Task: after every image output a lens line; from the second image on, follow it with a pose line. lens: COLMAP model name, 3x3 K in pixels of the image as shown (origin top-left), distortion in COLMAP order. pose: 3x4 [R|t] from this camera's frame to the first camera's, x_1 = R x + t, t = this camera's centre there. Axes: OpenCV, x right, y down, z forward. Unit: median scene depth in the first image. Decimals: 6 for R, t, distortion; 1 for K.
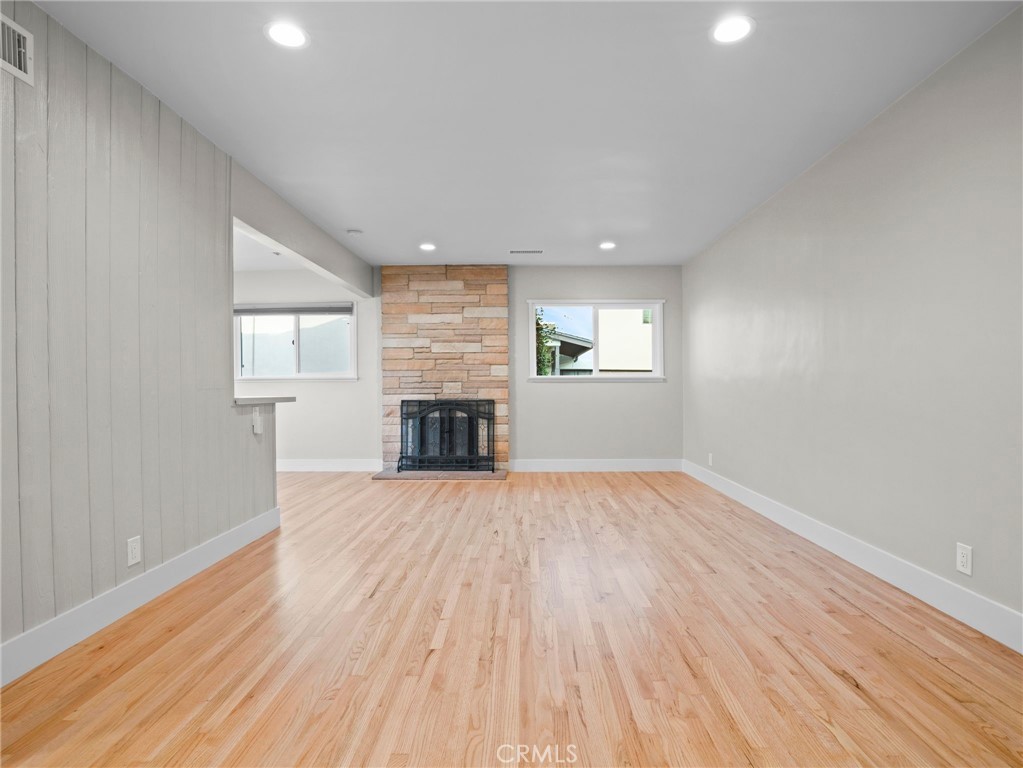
lens RADIAL K [[532.7, 0, 513.8], [0, 532.7, 384.4], [0, 0, 1]] dist [-0.070485, 0.031292]
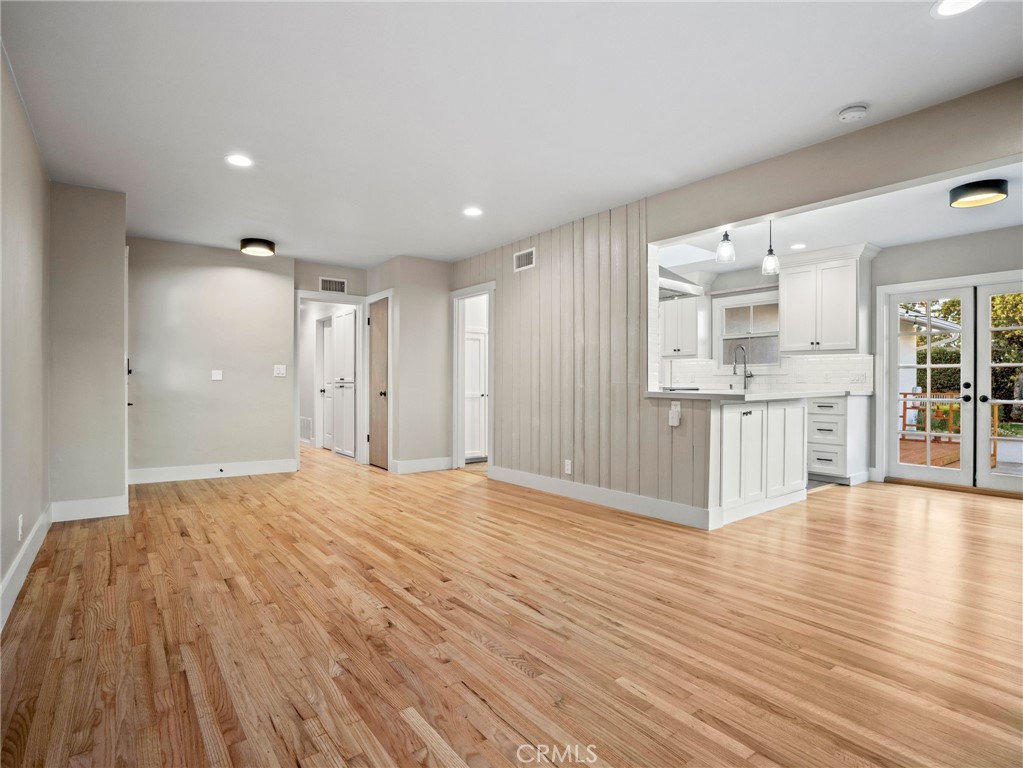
lens RADIAL K [[532.7, 0, 513.8], [0, 532.7, 384.4], [0, 0, 1]] dist [-0.070485, 0.031292]
pose [[-0.780273, 0.003730, -0.625428, 0.451070], [0.000484, 0.999986, 0.005360, 0.001684], [0.625439, 0.003879, -0.780263, 1.643772]]
